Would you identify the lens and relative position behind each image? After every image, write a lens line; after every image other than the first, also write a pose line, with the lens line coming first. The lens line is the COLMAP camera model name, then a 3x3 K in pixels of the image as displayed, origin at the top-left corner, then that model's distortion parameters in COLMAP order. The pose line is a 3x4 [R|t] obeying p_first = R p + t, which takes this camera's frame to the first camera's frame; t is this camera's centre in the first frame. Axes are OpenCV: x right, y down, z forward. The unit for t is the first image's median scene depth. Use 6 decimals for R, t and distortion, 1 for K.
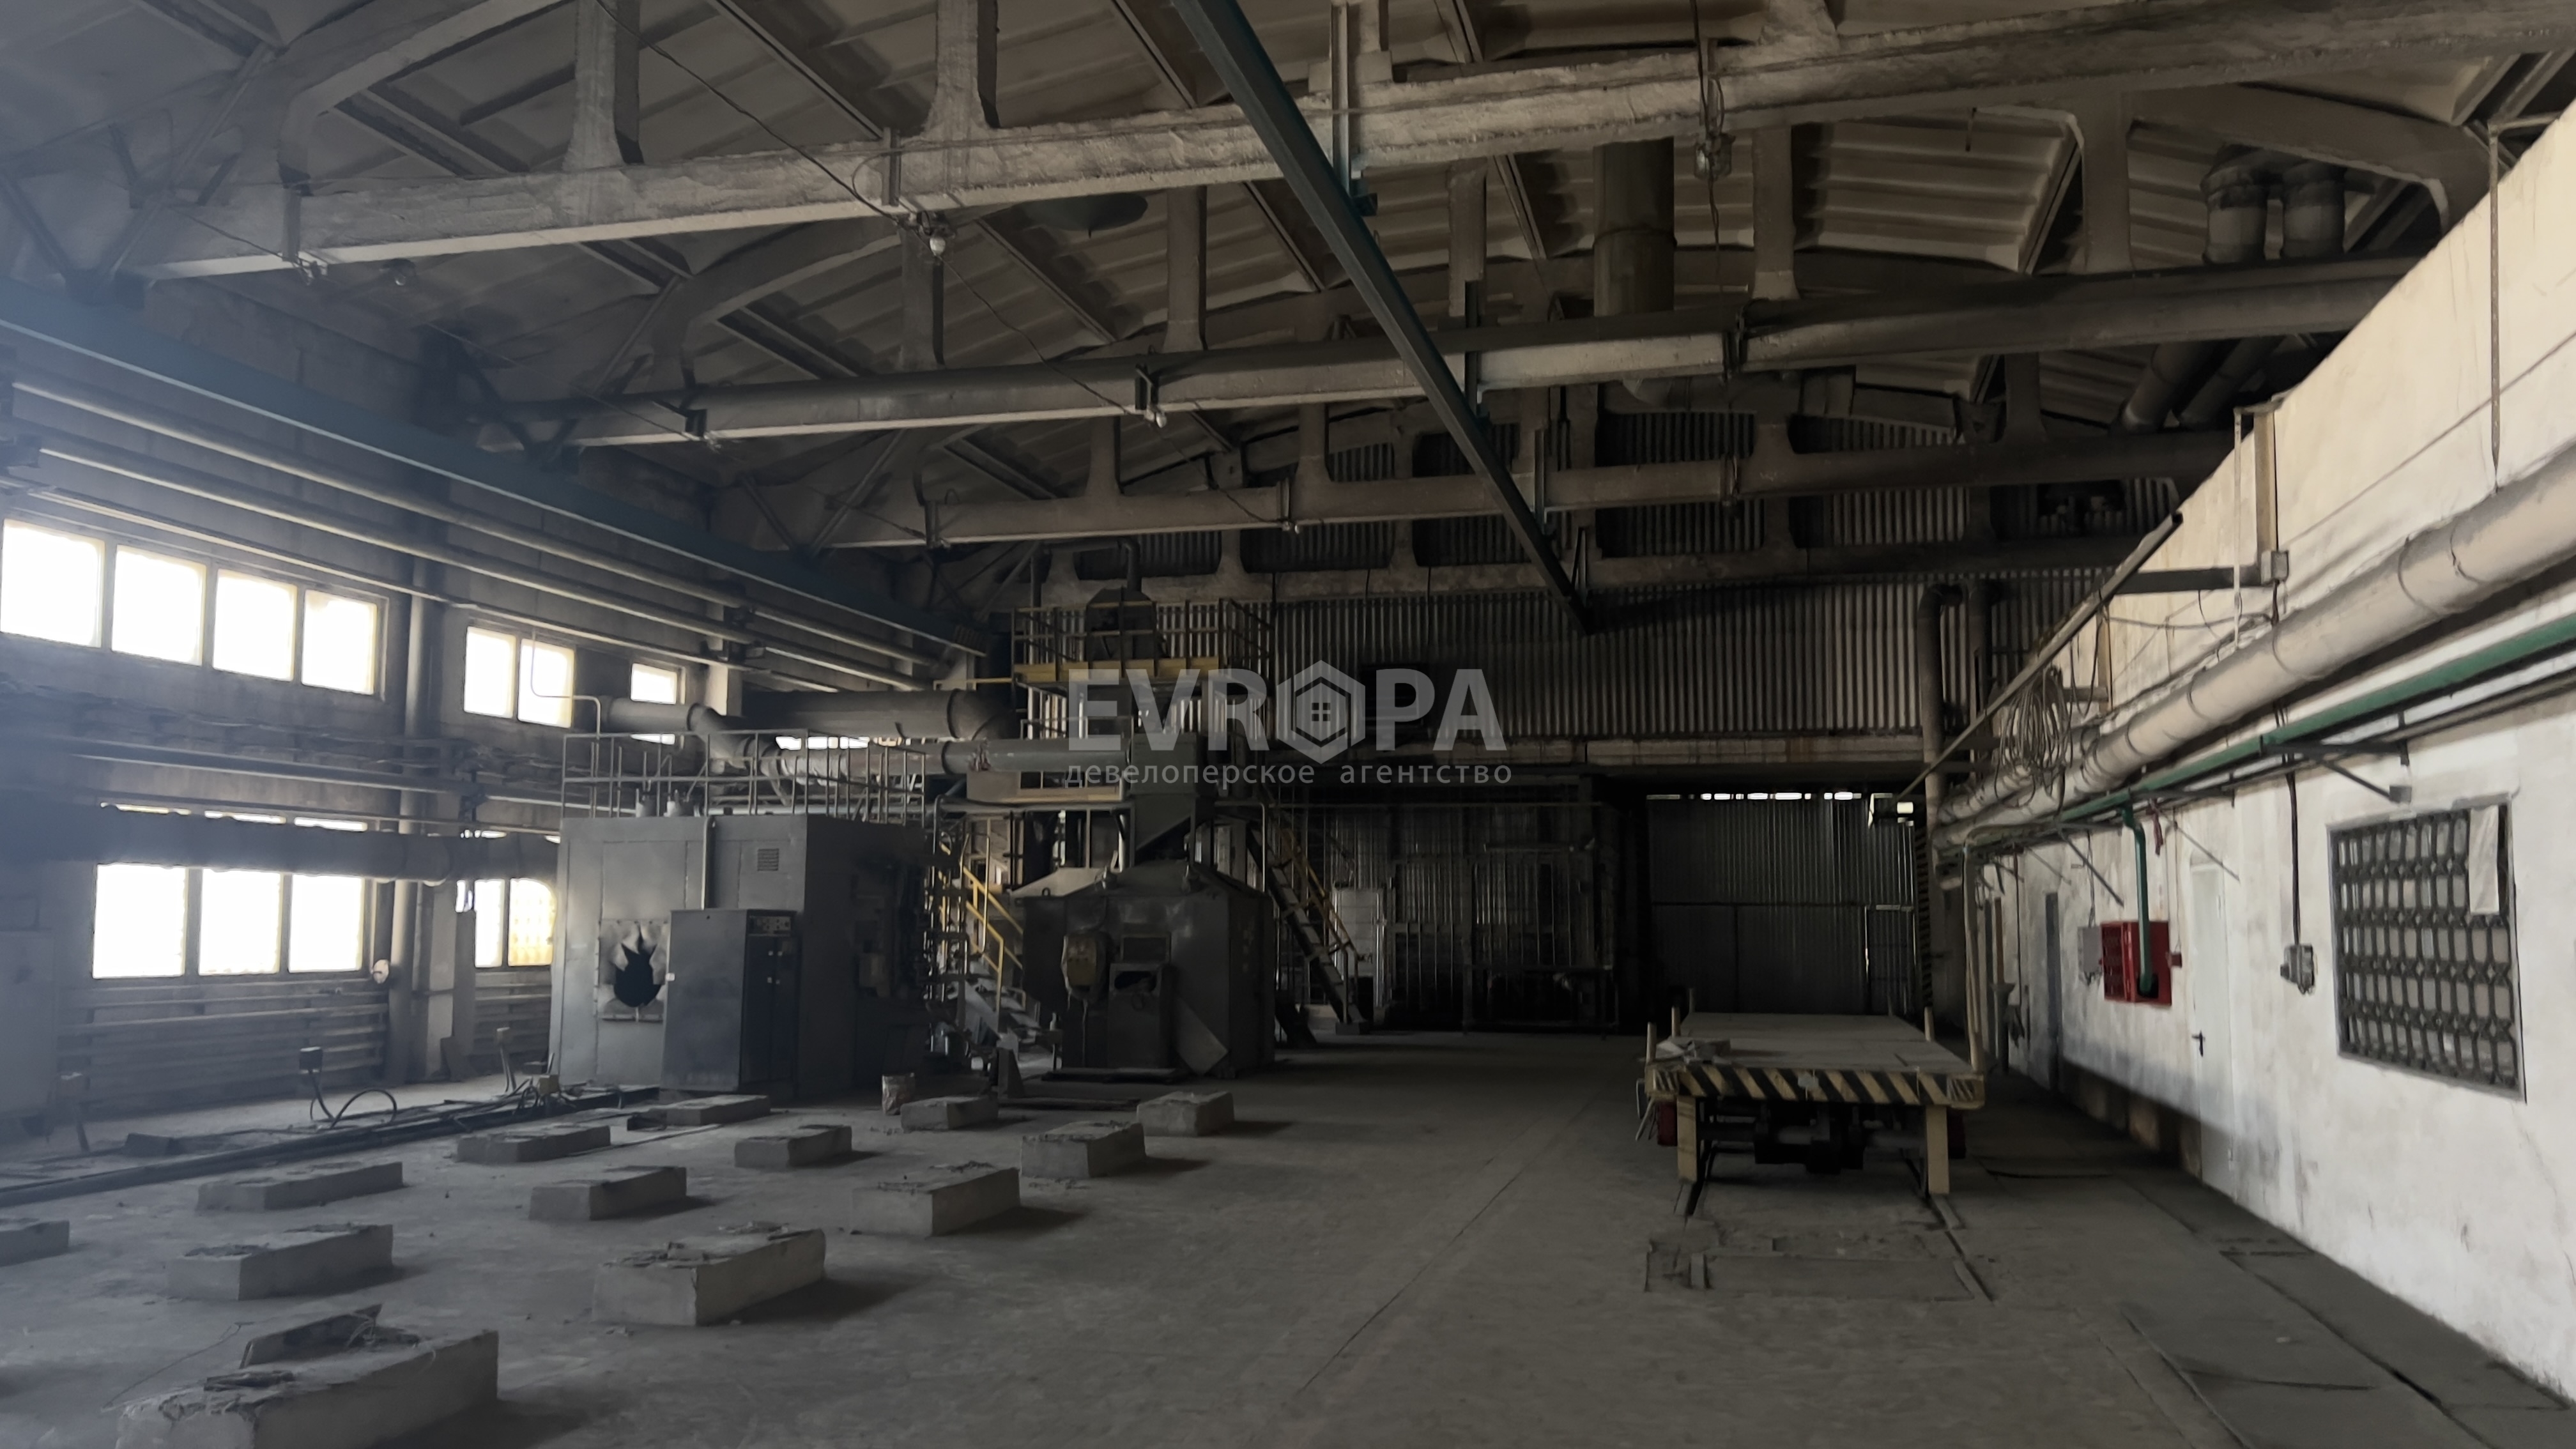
lens RADIAL K [[2065.9, 0, 1304.2], [0, 2065.9, 724.9], [0, 0, 1]] dist [0.050155, -0.005361]
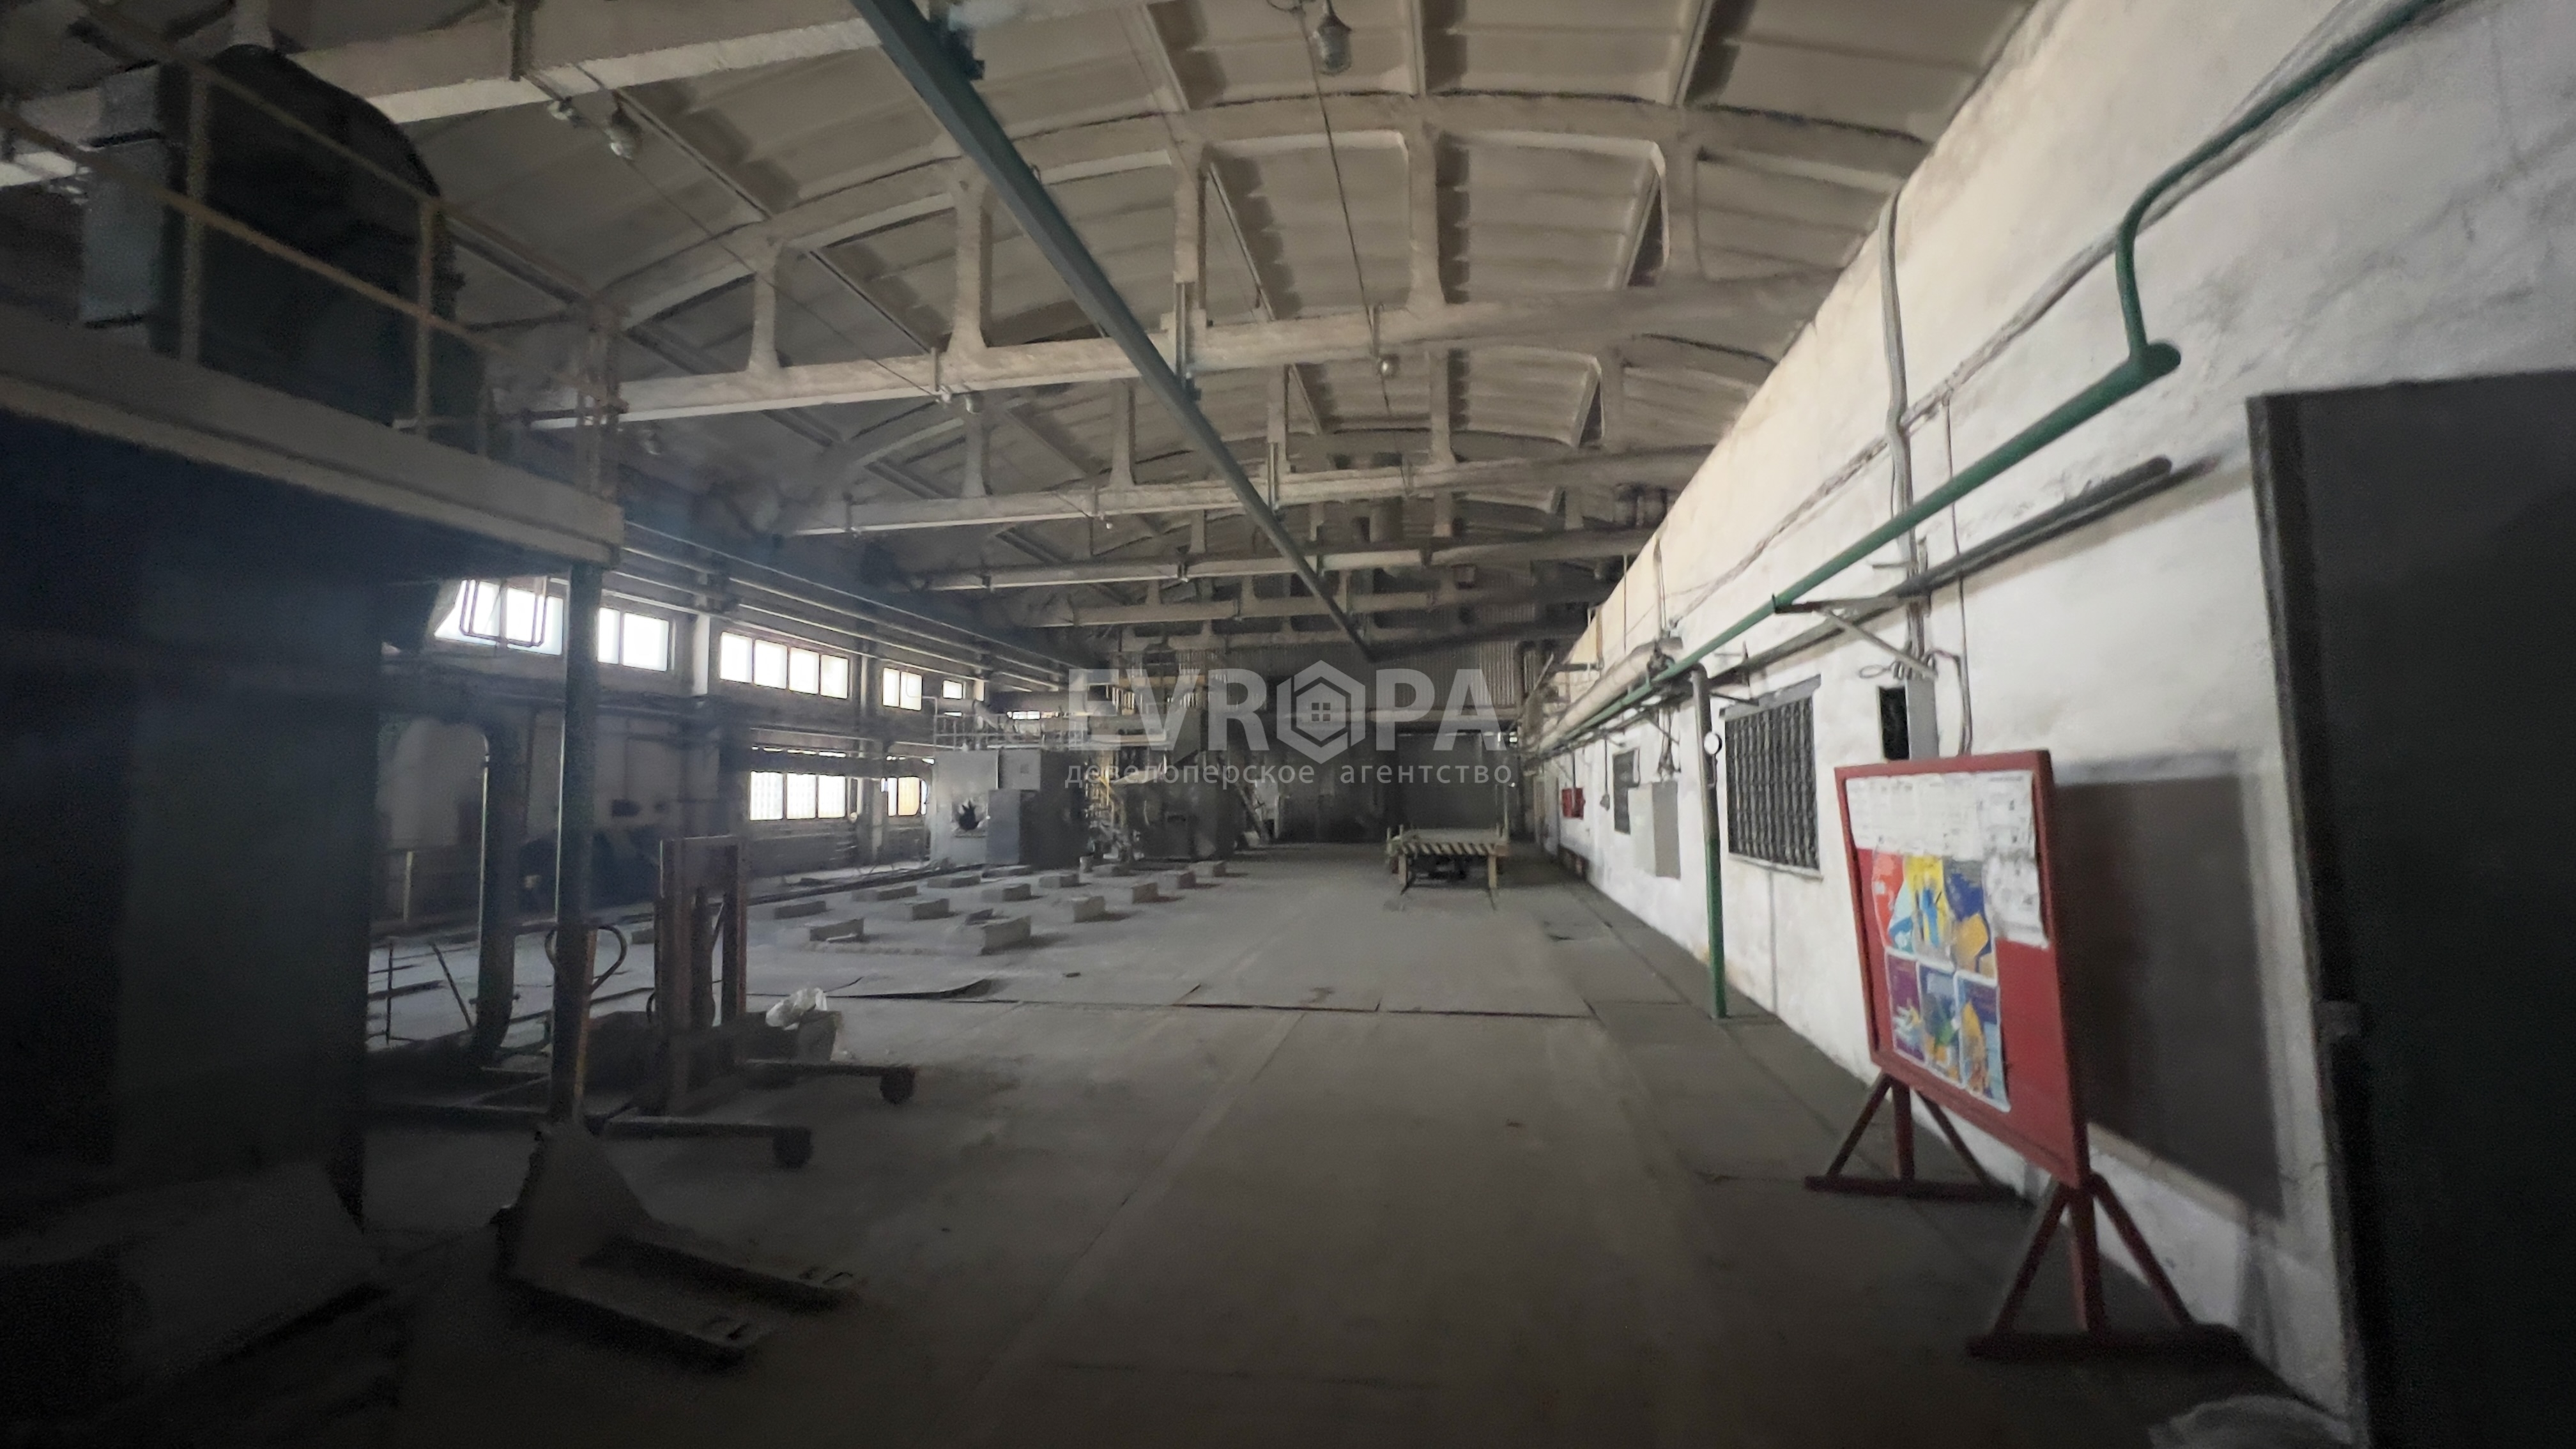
lens RADIAL K [[1034.7, 0, 1288.0], [0, 1034.7, 724.5], [0, 0, 1]] dist [-0.009988, -0.000030]
pose [[0.998553, -0.006777, 0.053348, -0.019175], [0.005342, 0.999621, 0.026996, -0.014939], [-0.053510, -0.026672, 0.998211, -0.184452]]
